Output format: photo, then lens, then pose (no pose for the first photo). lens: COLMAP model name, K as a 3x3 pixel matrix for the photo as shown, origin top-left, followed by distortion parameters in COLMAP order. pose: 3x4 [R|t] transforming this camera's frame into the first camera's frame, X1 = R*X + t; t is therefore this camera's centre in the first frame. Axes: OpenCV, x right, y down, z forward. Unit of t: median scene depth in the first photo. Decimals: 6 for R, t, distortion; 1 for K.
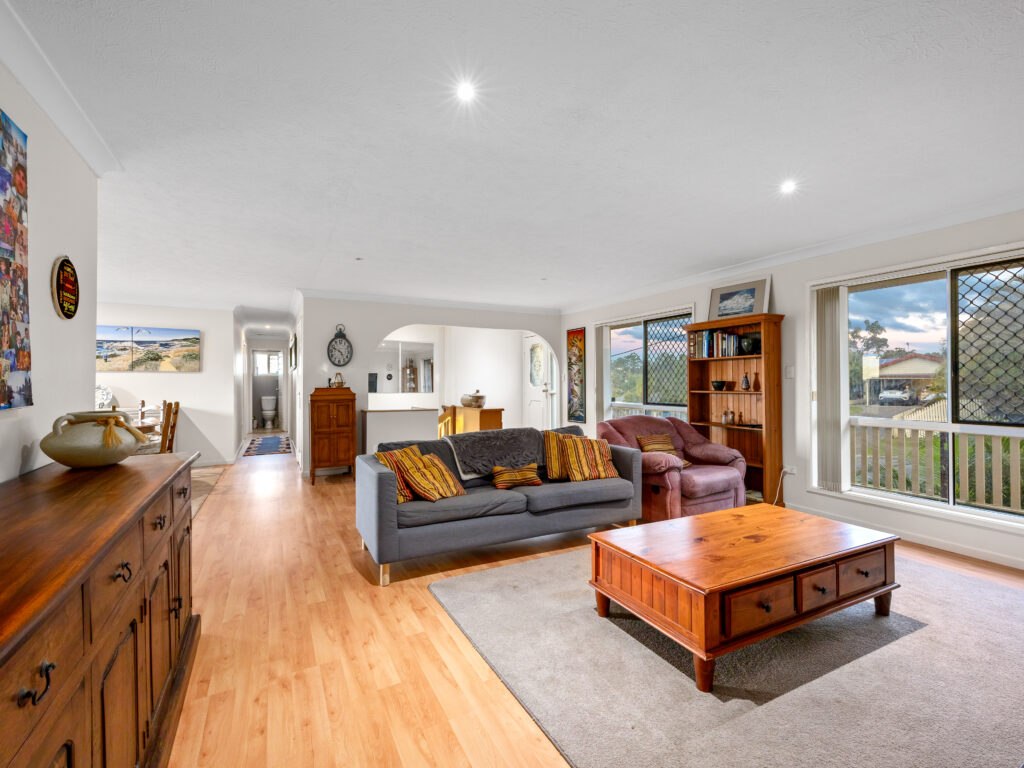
lens RADIAL K [[457.0, 0, 511.4], [0, 457.0, 381.1], [0, 0, 1]] dist [0.001288, -0.000128]
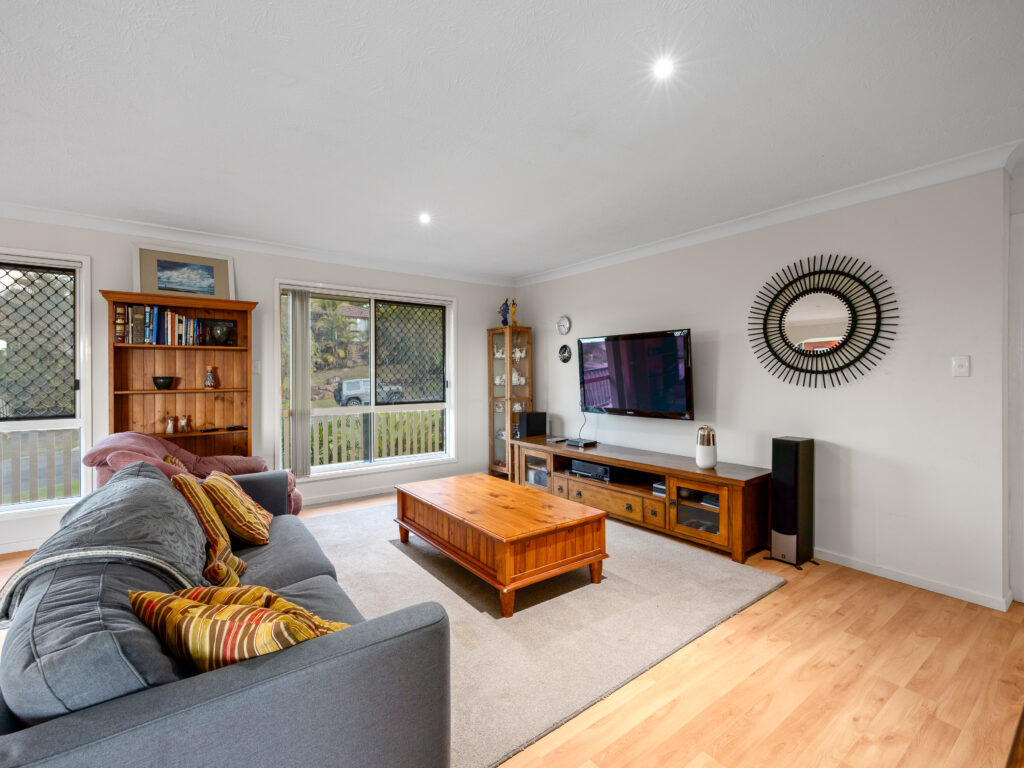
lens RADIAL K [[457.0, 0, 511.6], [0, 457.0, 382.8], [0, 0, 1]] dist [0.001288, -0.000128]
pose [[-0.150654, -0.015466, 0.988466, -0.517723], [0.001599, 0.999873, 0.015888, -0.001638], [-0.988585, 0.003974, -0.150610, 0.770479]]
